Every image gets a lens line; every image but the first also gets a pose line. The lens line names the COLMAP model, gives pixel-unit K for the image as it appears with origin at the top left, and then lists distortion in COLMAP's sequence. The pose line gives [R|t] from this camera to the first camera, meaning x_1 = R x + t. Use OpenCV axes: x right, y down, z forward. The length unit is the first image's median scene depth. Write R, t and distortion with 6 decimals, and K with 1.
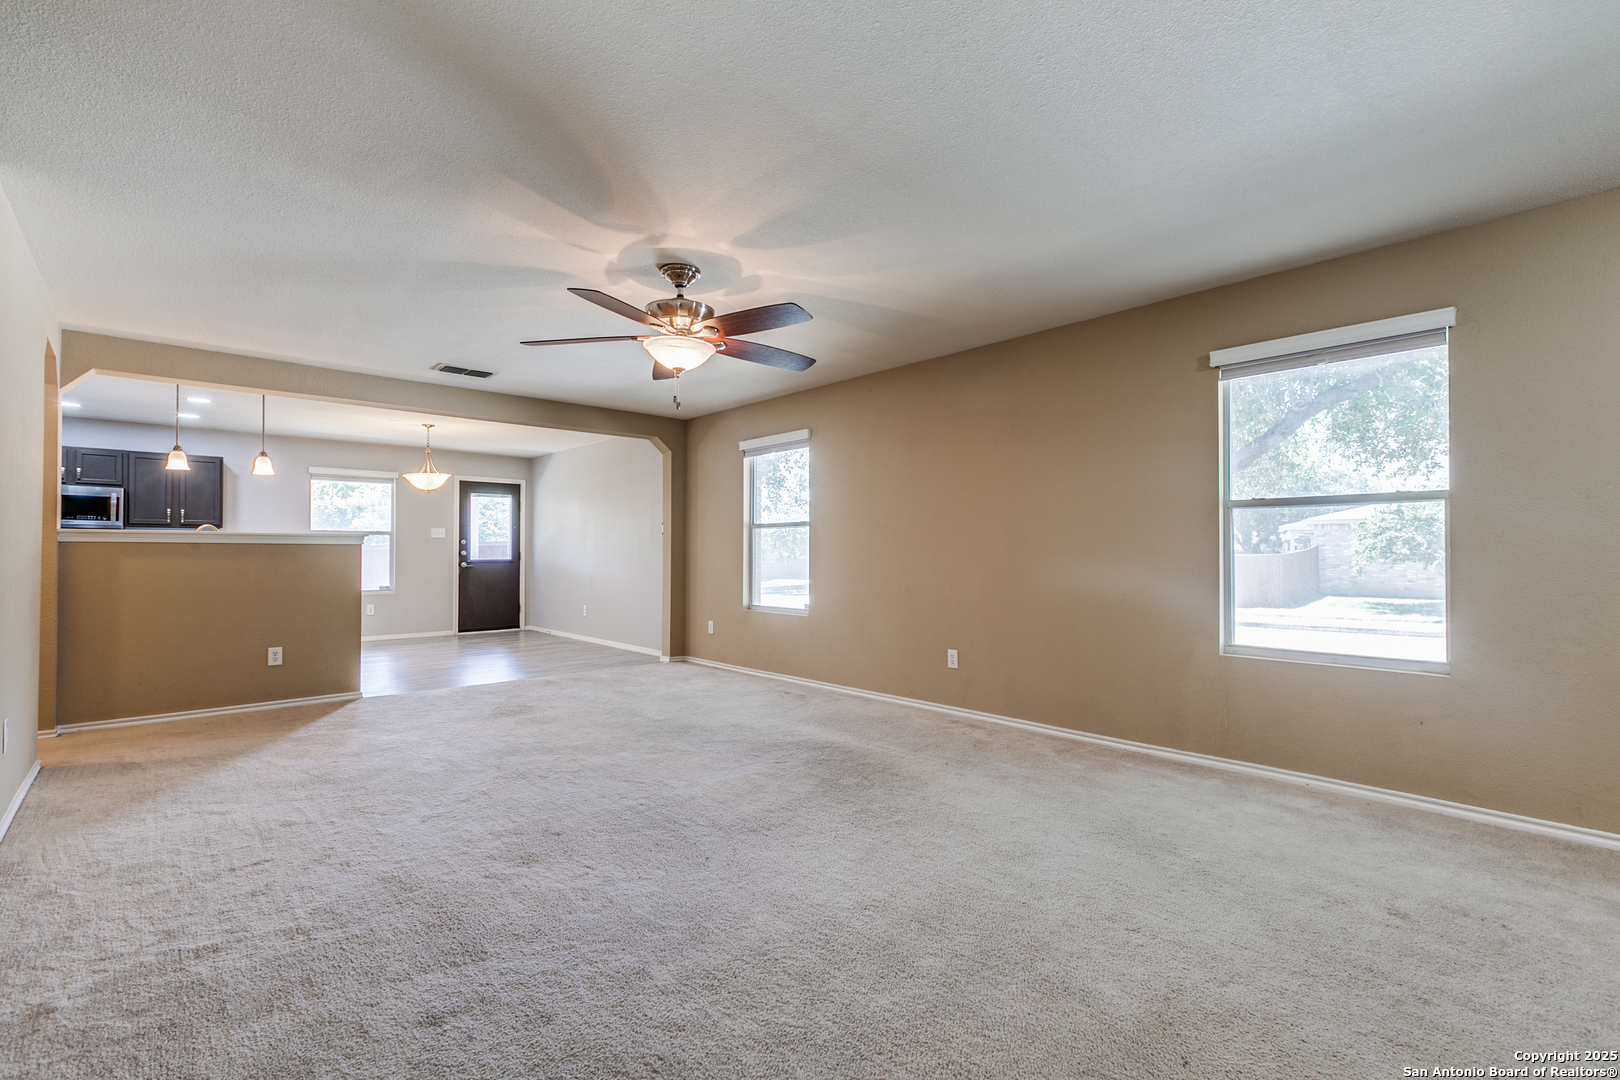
lens RADIAL K [[722.8, 0, 812.0], [0, 722.8, 540.2], [0, 0, 1]] dist [0.000386, -0.000005]
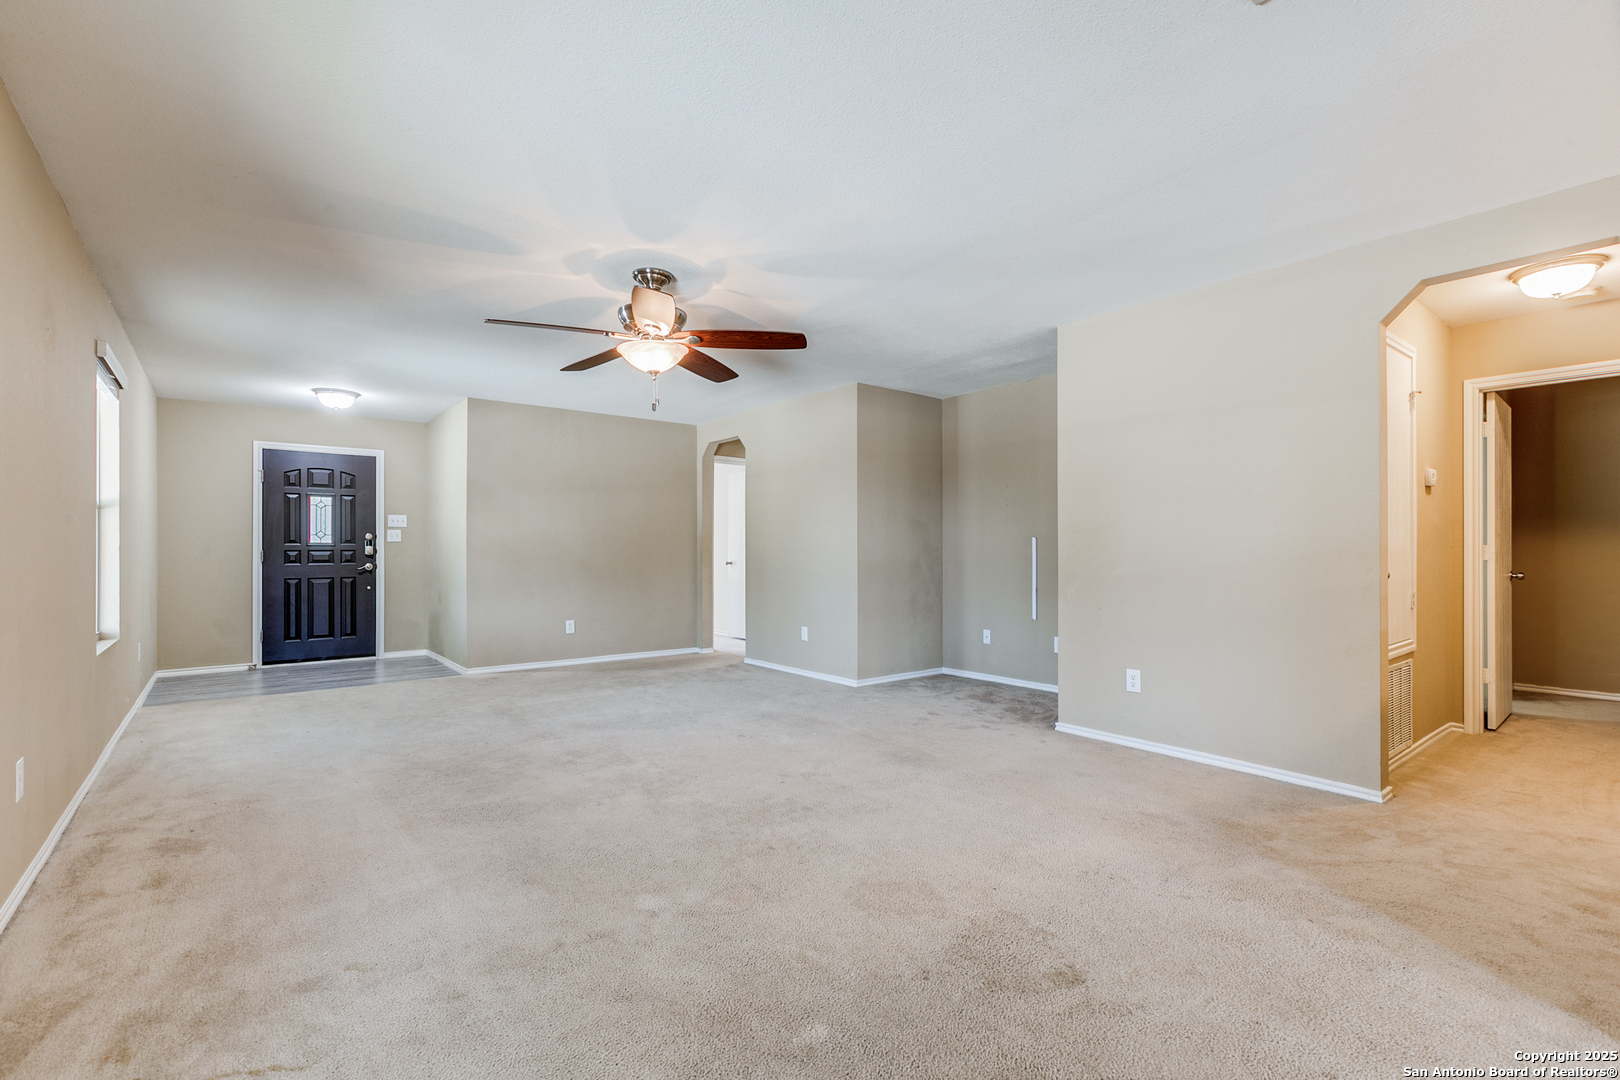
lens RADIAL K [[722.8, 0, 809.5], [0, 722.8, 548.0], [0, 0, 1]] dist [0.000386, -0.000005]
pose [[-0.997765, -0.000224, 0.066820, -0.216843], [-0.001805, 0.999720, -0.023594, 0.017704], [-0.066796, -0.023662, -0.997486, 0.915845]]
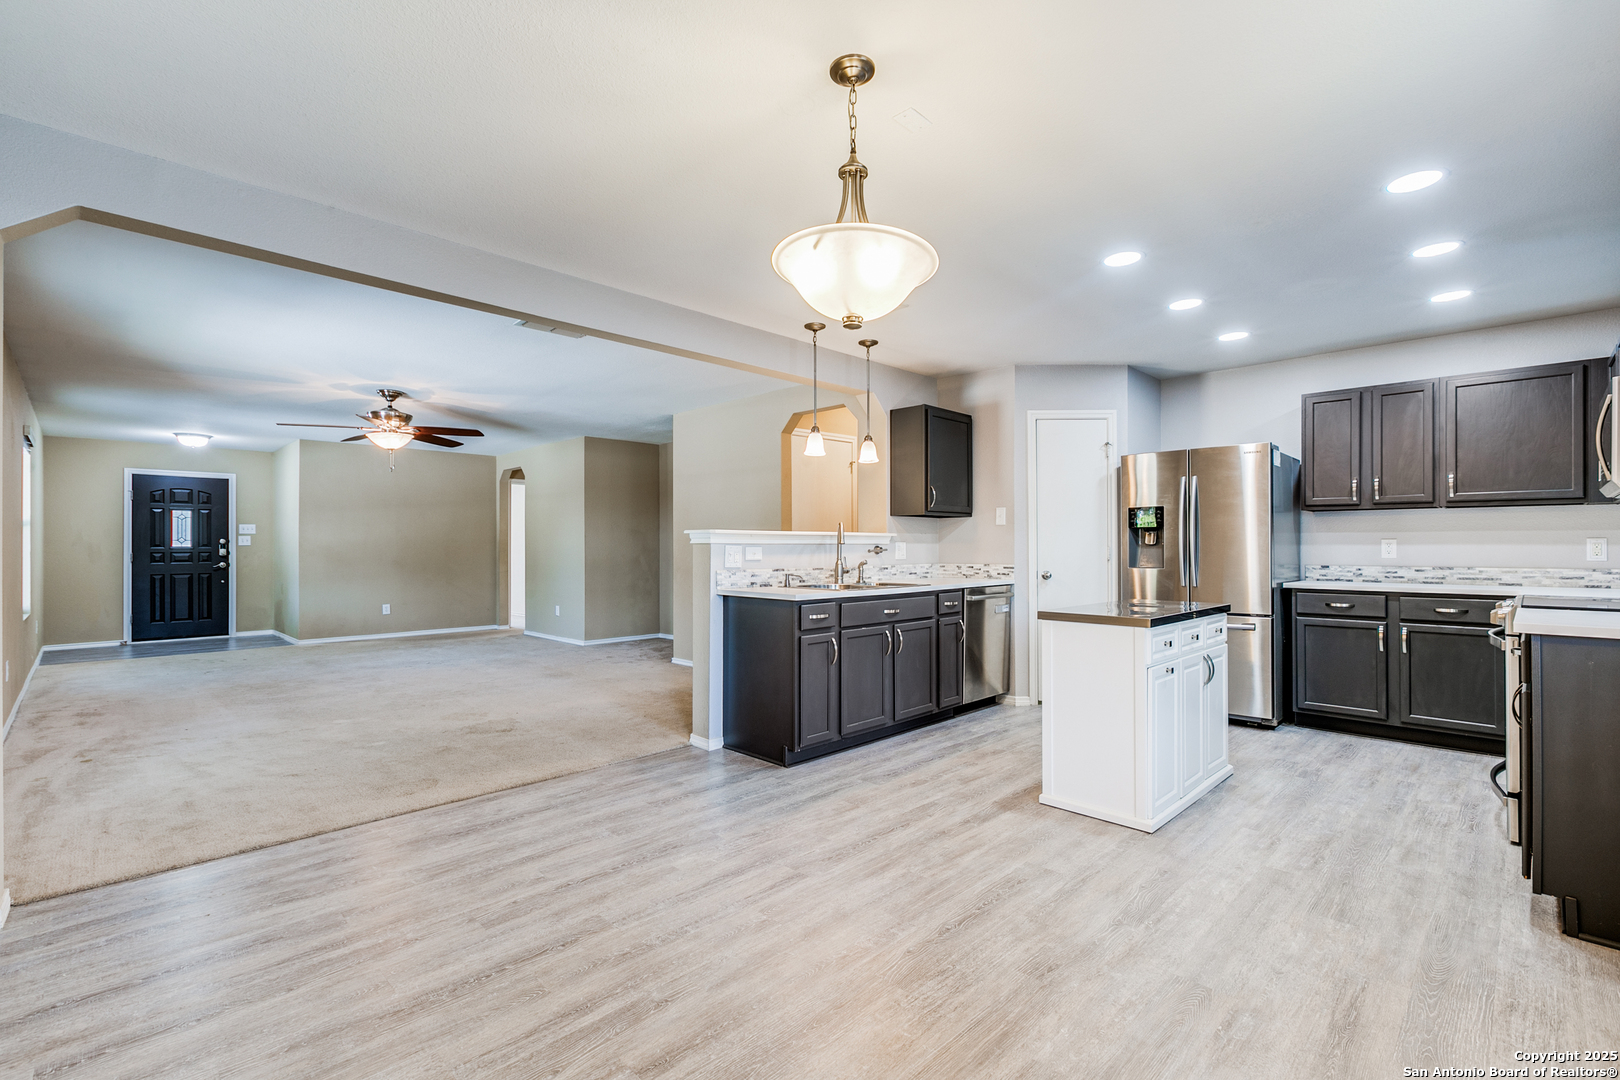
lens RADIAL K [[722.8, 0, 813.7], [0, 722.8, 542.1], [0, 0, 1]] dist [0.000386, -0.000005]
pose [[-0.998814, 0.002357, -0.048641, -0.511930], [0.003629, 0.999653, -0.026071, 0.017677], [0.048563, -0.026217, -0.998476, 1.273270]]
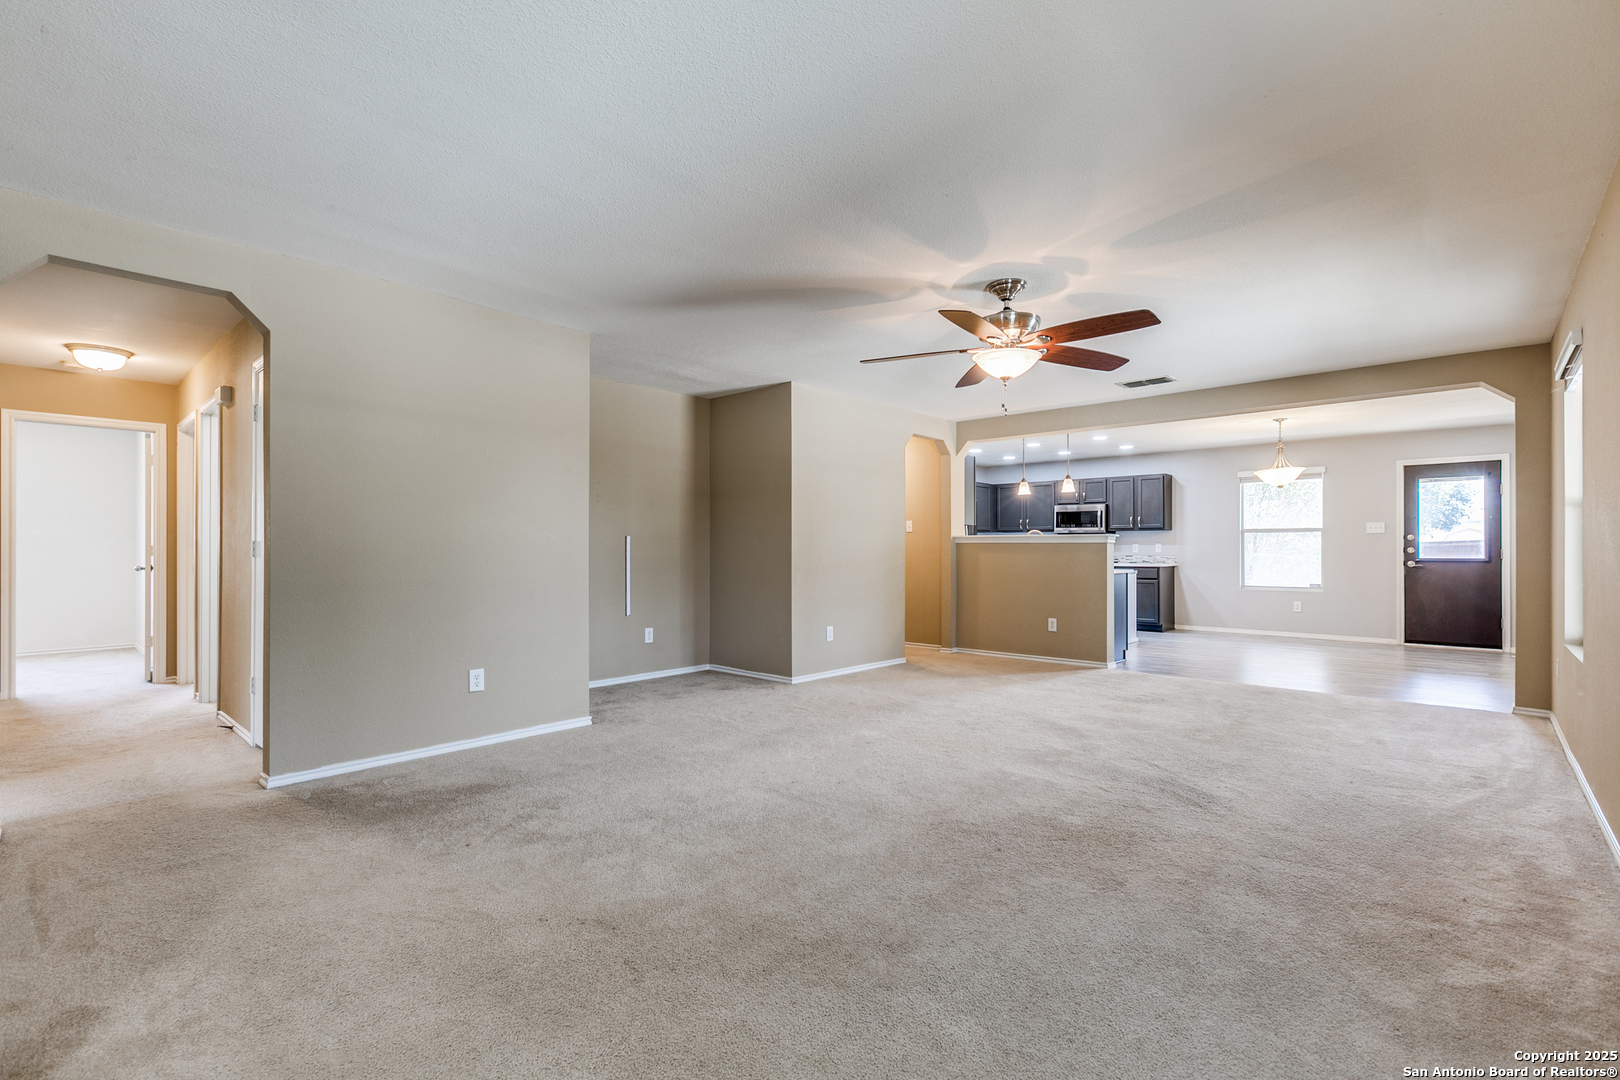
lens RADIAL K [[722.8, 0, 808.1], [0, 722.8, 544.9], [0, 0, 1]] dist [0.000386, -0.000005]
pose [[0.089440, -0.004509, -0.995982, 0.389264], [0.015346, 0.999877, -0.003149, 0.004103], [0.995874, -0.015003, 0.089498, 0.278289]]
